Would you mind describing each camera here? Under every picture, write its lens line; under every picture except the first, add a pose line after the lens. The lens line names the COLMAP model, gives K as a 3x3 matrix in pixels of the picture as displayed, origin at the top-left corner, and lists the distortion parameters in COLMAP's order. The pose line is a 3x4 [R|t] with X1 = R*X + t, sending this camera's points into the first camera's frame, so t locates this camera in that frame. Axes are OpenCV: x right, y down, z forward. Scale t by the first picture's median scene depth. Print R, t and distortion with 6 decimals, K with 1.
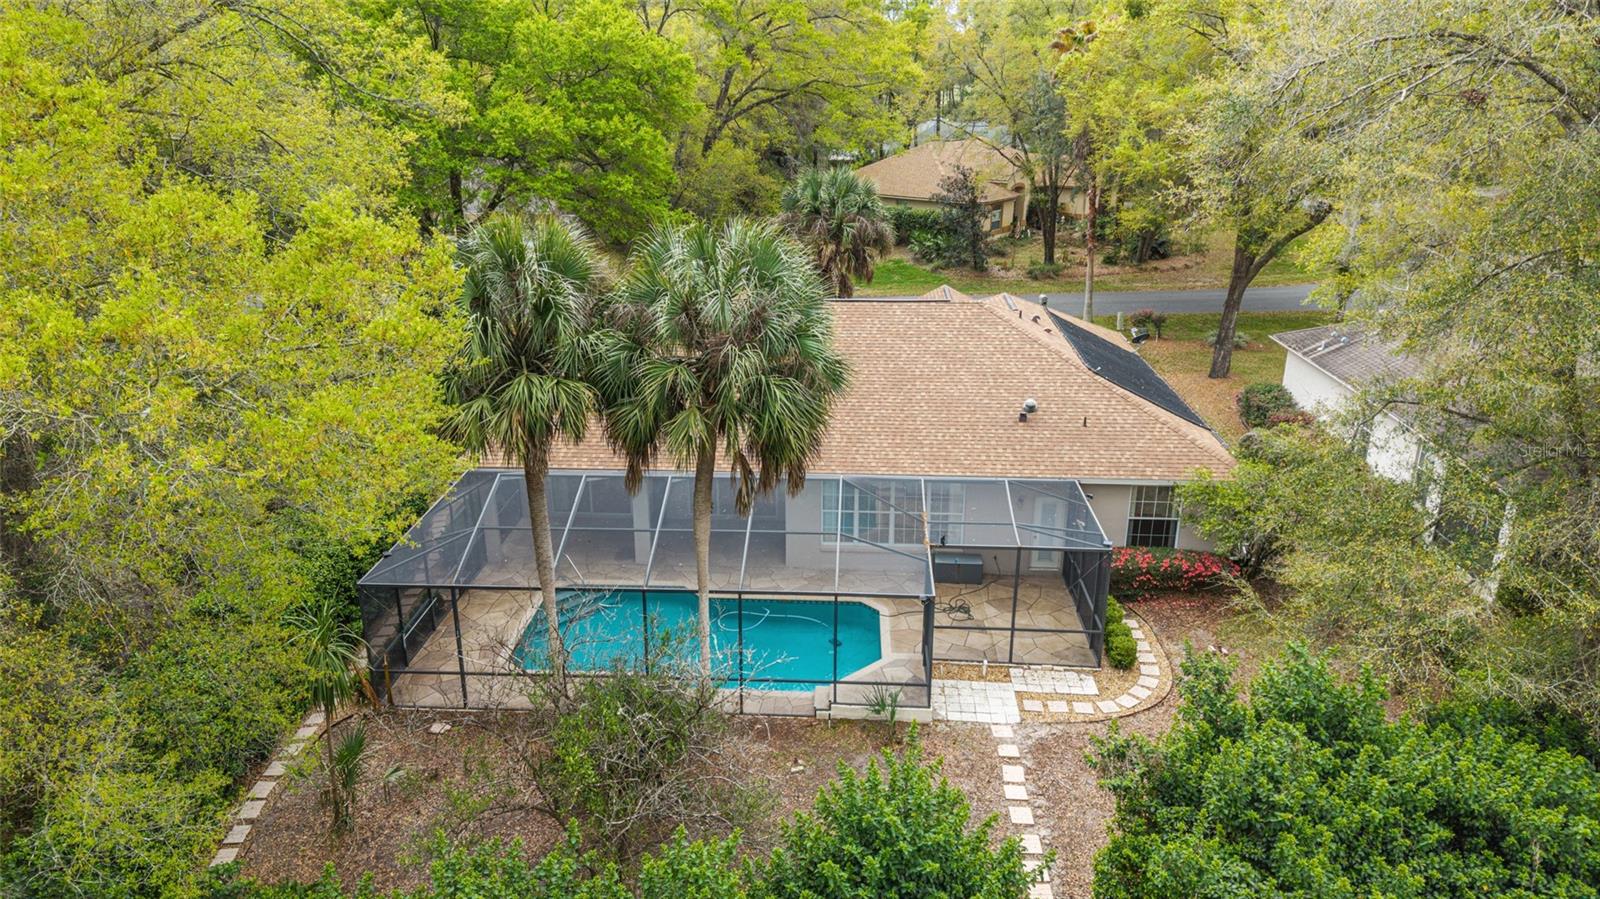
lens RADIAL K [[1106.7, 0, 800.0], [0, 1106.7, 449.5], [0, 0, 1]] dist [-0.006949, -0.003407]
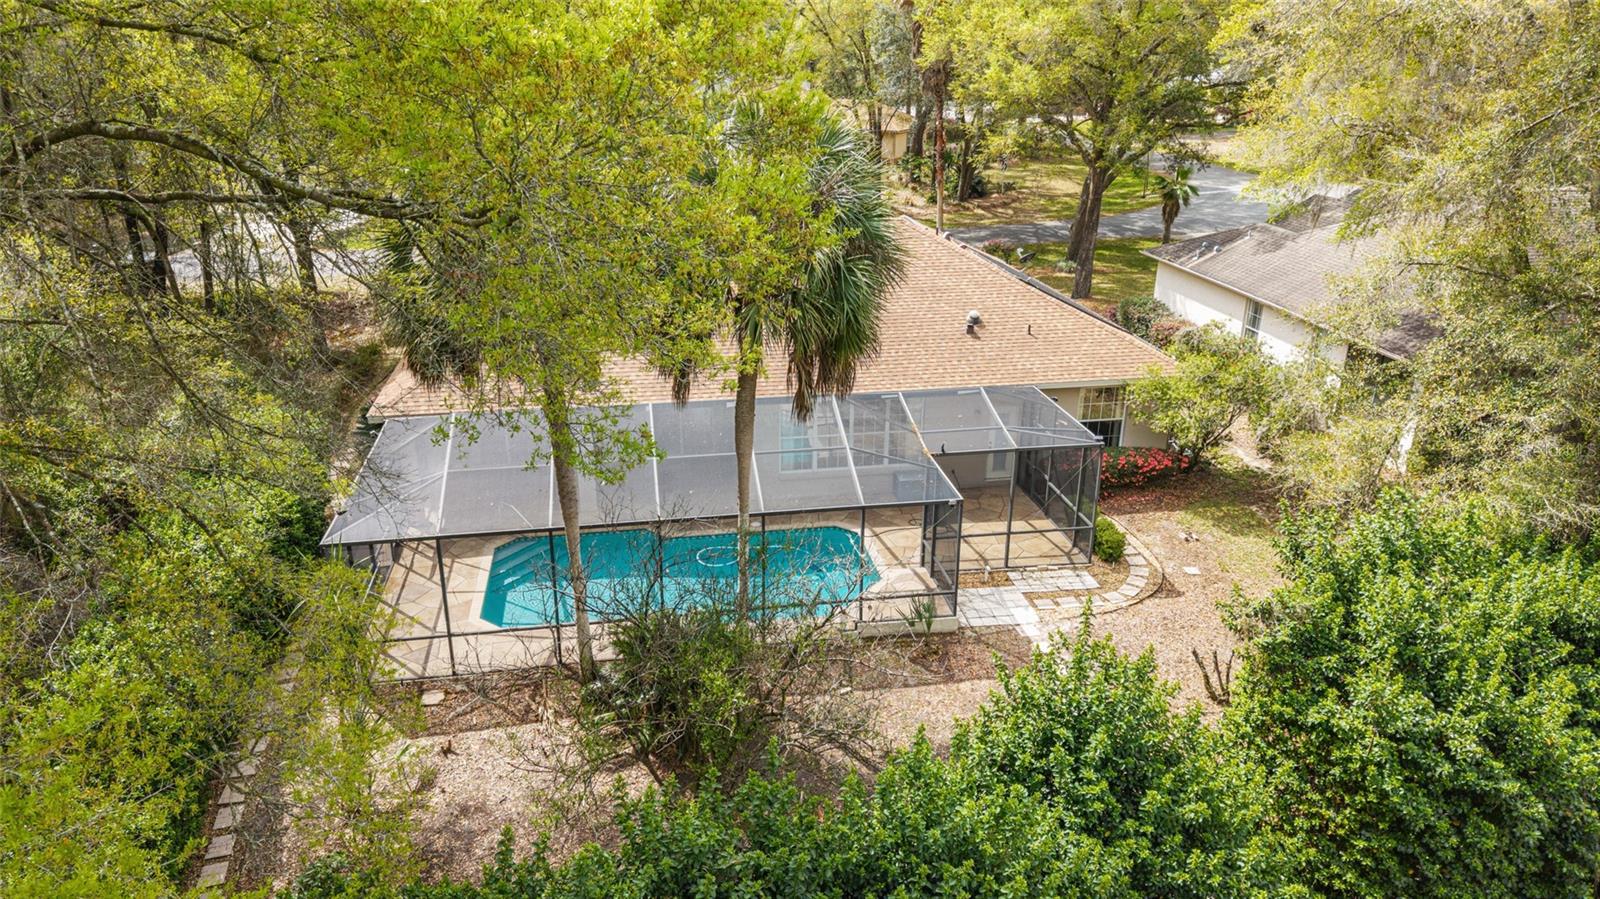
lens RADIAL K [[1099.3, 0, 800.0], [0, 1099.3, 449.5], [0, 0, 1]] dist [0.033510, -0.063998]
pose [[0.977264, -0.080712, 0.196060, -0.170503], [0.074878, 0.996506, 0.037002, 0.034436], [-0.198362, -0.021481, 0.979893, 0.062111]]
